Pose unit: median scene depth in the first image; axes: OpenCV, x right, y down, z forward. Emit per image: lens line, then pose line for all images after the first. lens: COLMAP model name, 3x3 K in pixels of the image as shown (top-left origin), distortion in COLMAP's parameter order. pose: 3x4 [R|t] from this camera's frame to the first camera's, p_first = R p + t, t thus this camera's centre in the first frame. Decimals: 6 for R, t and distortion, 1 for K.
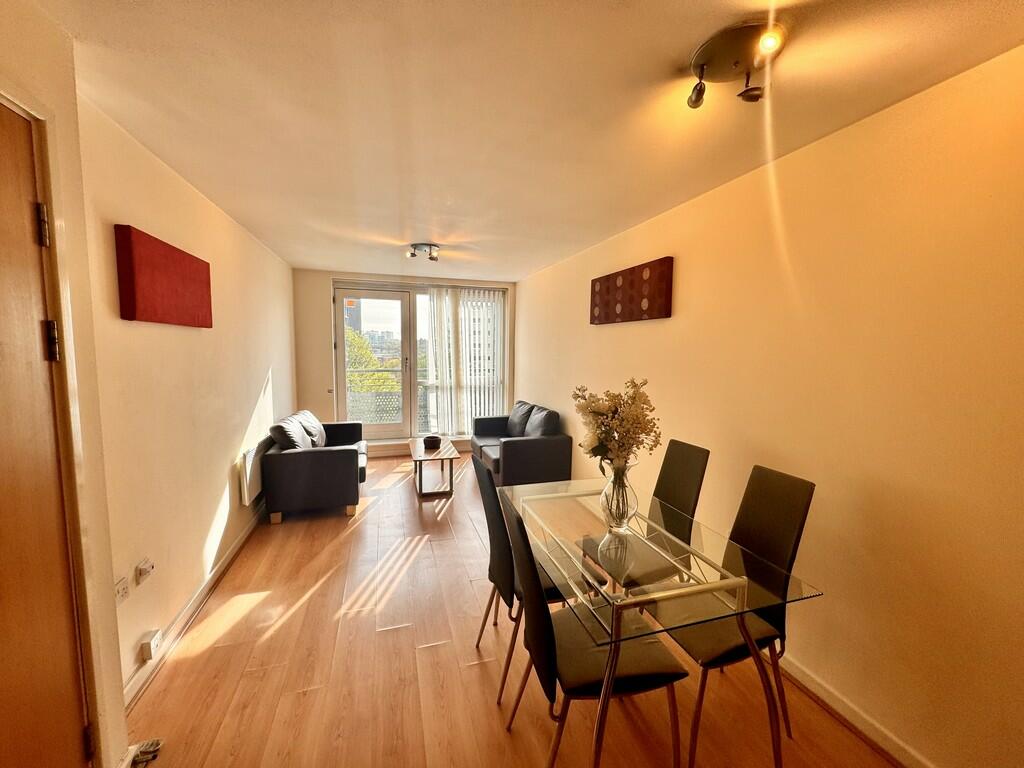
lens RADIAL K [[407.0, 0, 512.0], [0, 407.0, 384.0], [0, 0, 1]] dist [0.036818, 0.000097]
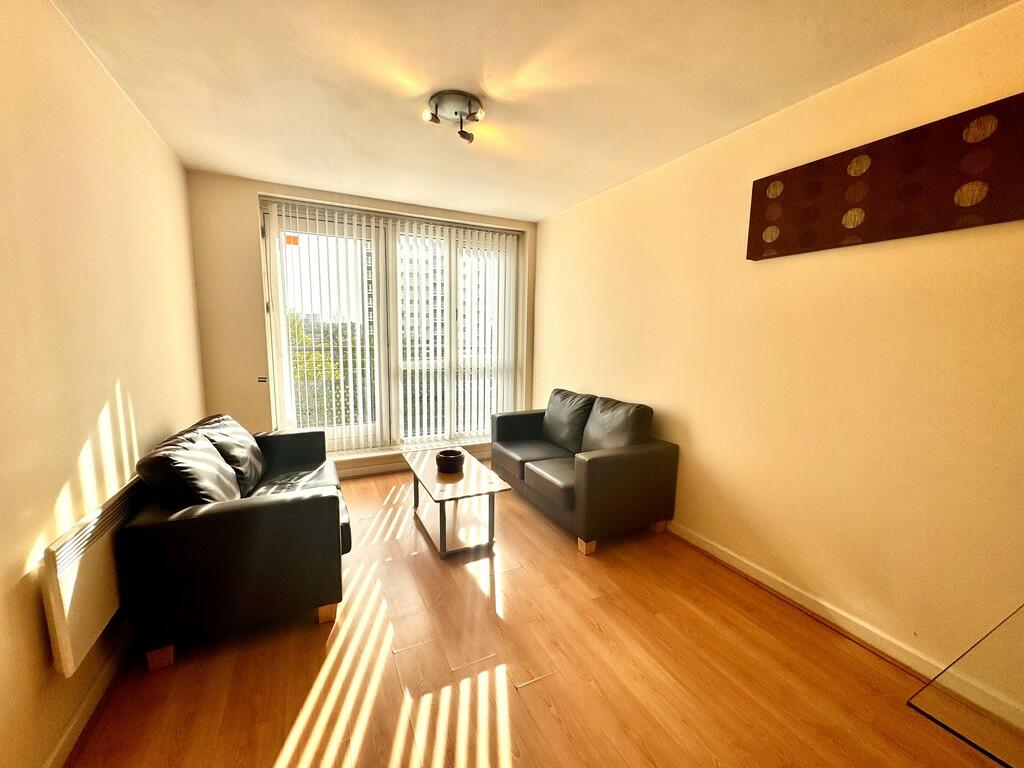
lens RADIAL K [[407.0, 0, 512.0], [0, 407.0, 384.0], [0, 0, 1]] dist [0.036818, 0.000097]
pose [[0.988626, -0.019773, 0.149090, -0.208219], [0.013307, 0.998932, 0.044244, 0.000396], [-0.149805, -0.041757, 0.987833, 0.409983]]
